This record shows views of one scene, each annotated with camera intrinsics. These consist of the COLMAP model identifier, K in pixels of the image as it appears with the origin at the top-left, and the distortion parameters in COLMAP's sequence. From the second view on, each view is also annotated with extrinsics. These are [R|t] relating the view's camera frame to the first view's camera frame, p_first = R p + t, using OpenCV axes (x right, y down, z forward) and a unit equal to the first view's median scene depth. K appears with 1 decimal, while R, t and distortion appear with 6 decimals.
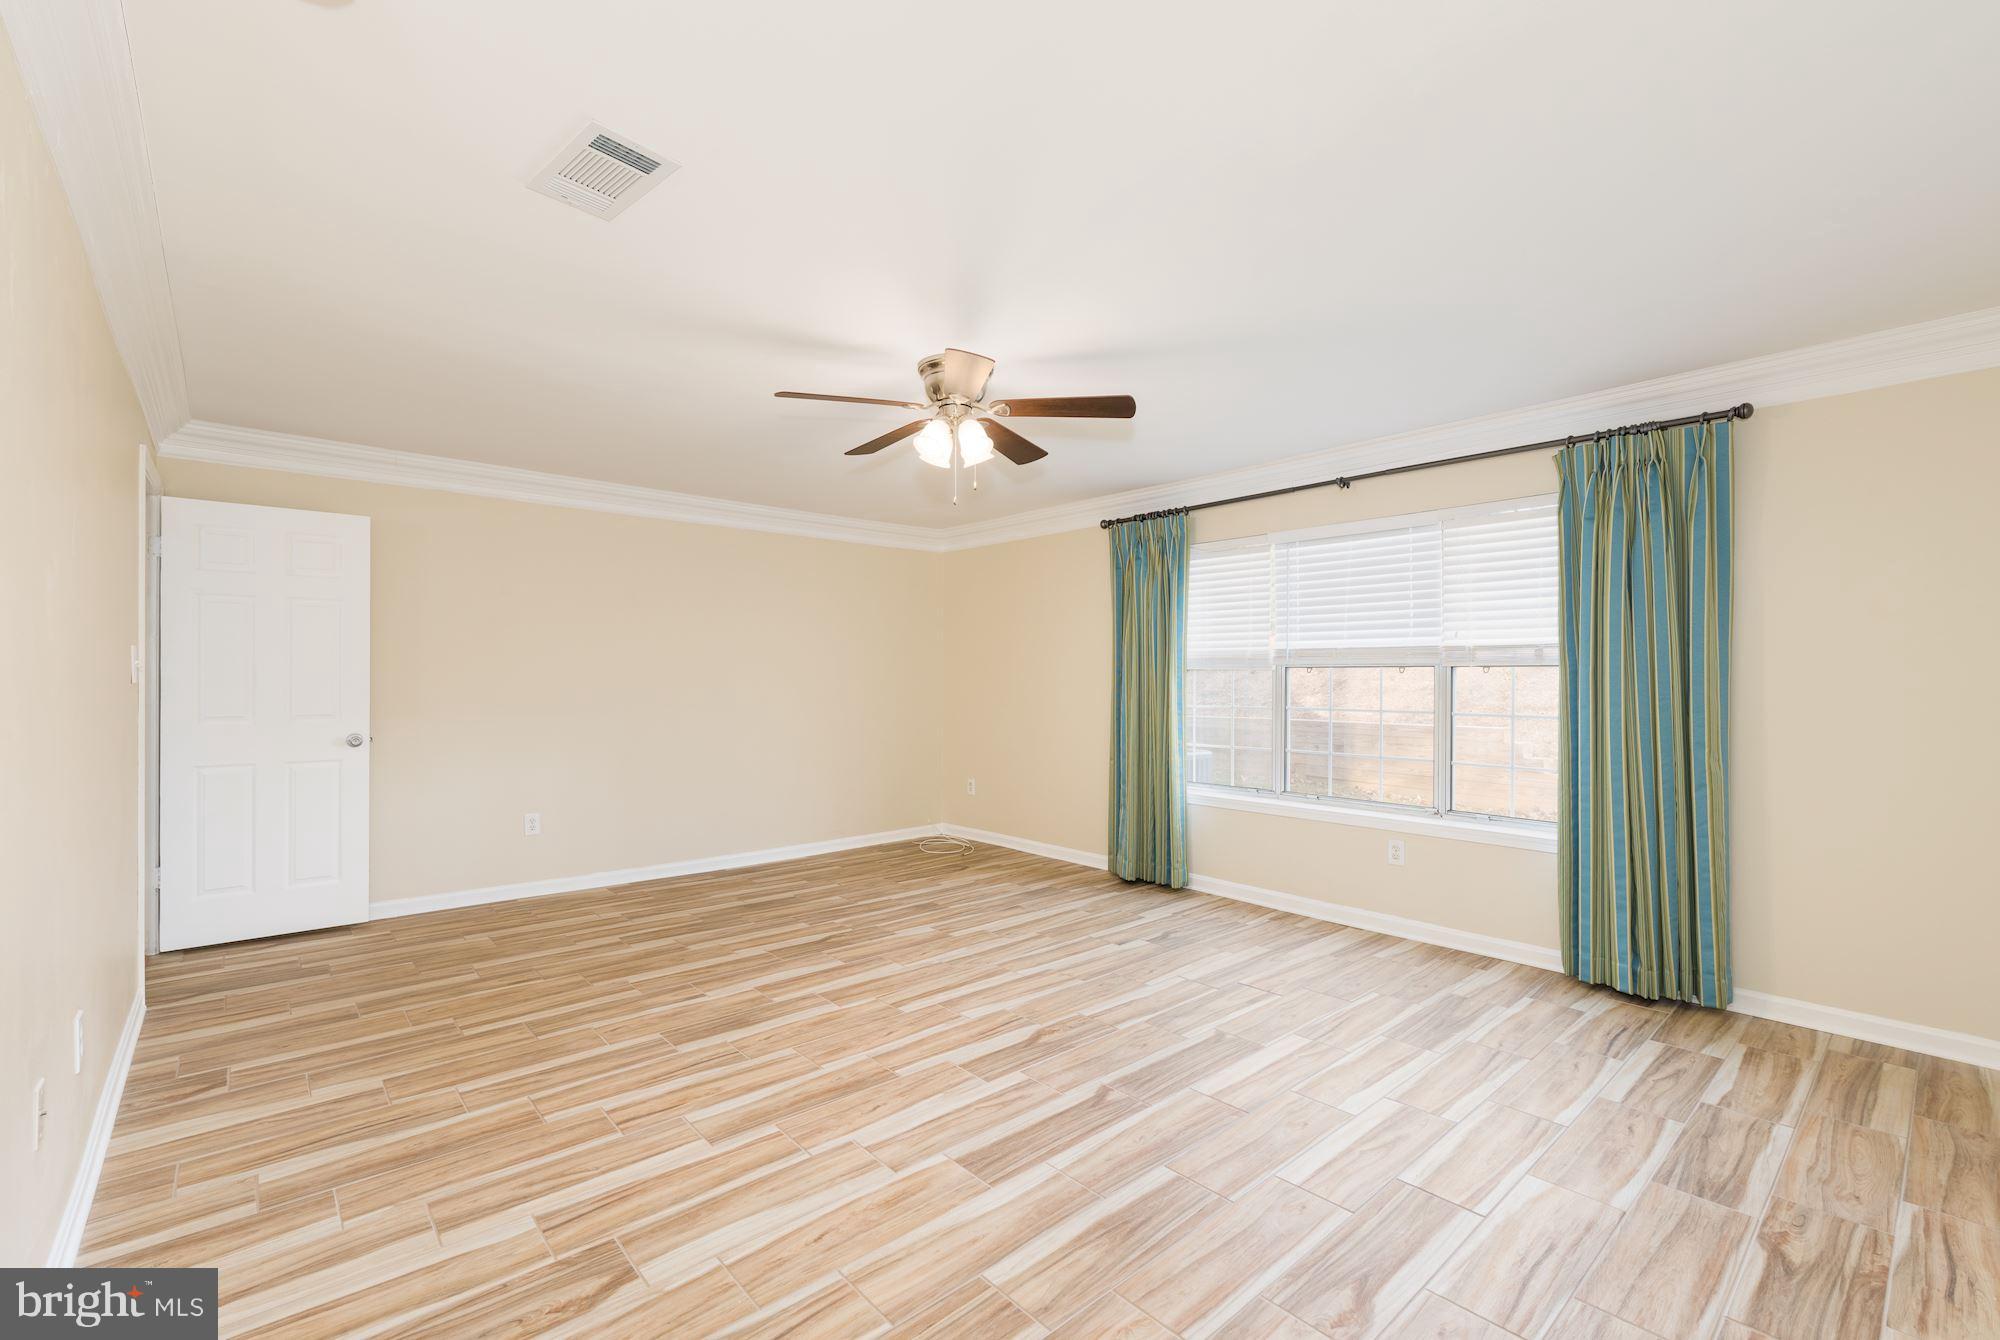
lens RADIAL K [[869.1, 0, 1002.2], [0, 869.1, 671.2], [0, 0, 1]] dist [-0.000661, 0.000111]
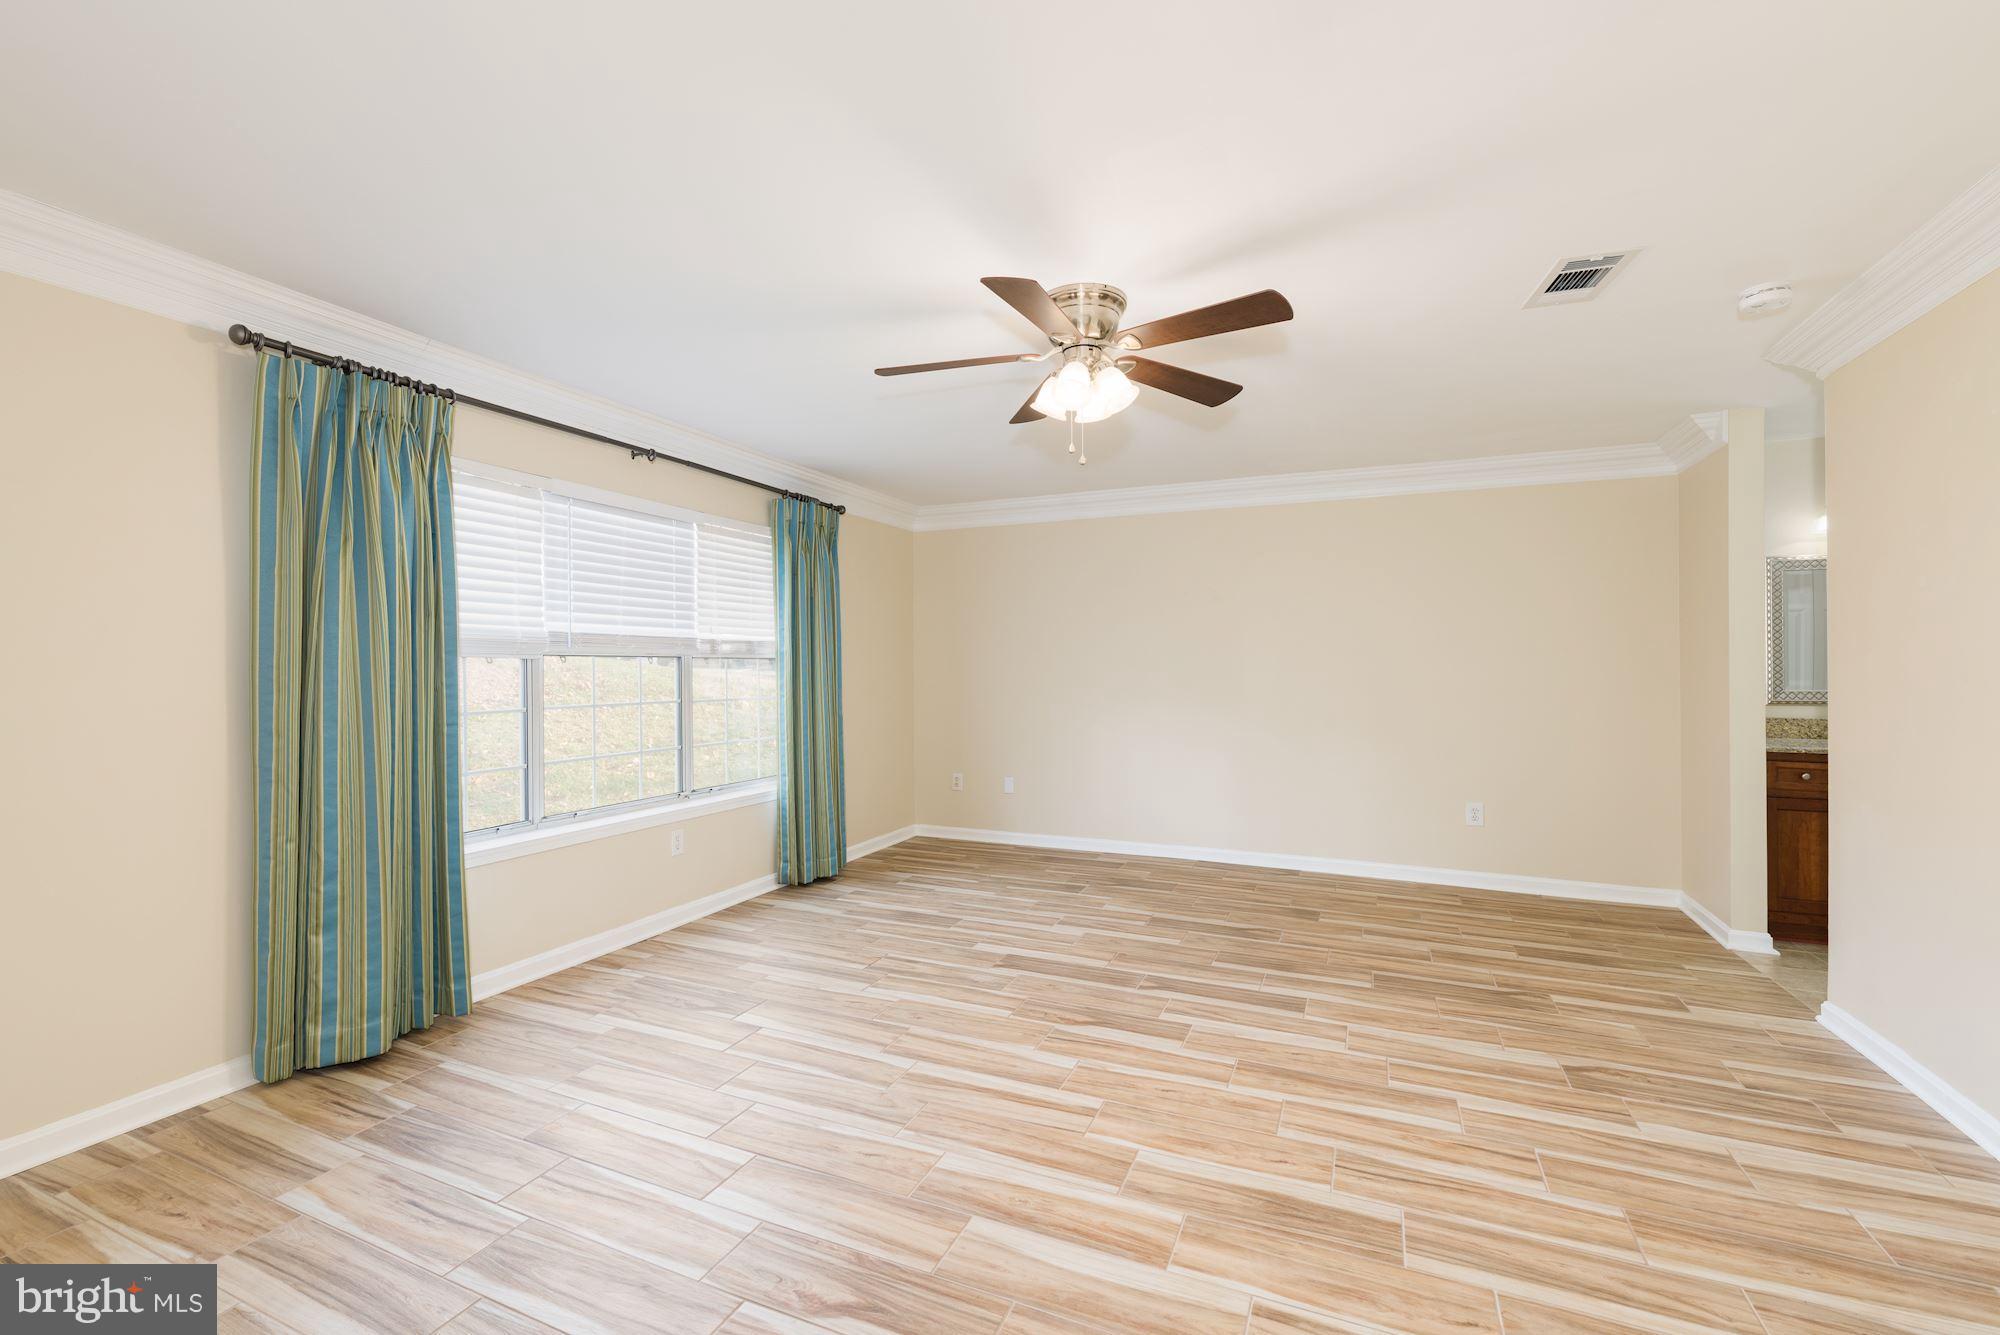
lens RADIAL K [[866.3, 0, 963.5], [0, 866.3, 662.7], [0, 0, 1]] dist [0.011804, 0.000030]
pose [[-0.402764, 0.000402, 0.915304, -0.855712], [-0.010503, 0.999932, -0.005061, 0.003444], [-0.915244, -0.011652, -0.402732, 1.581313]]
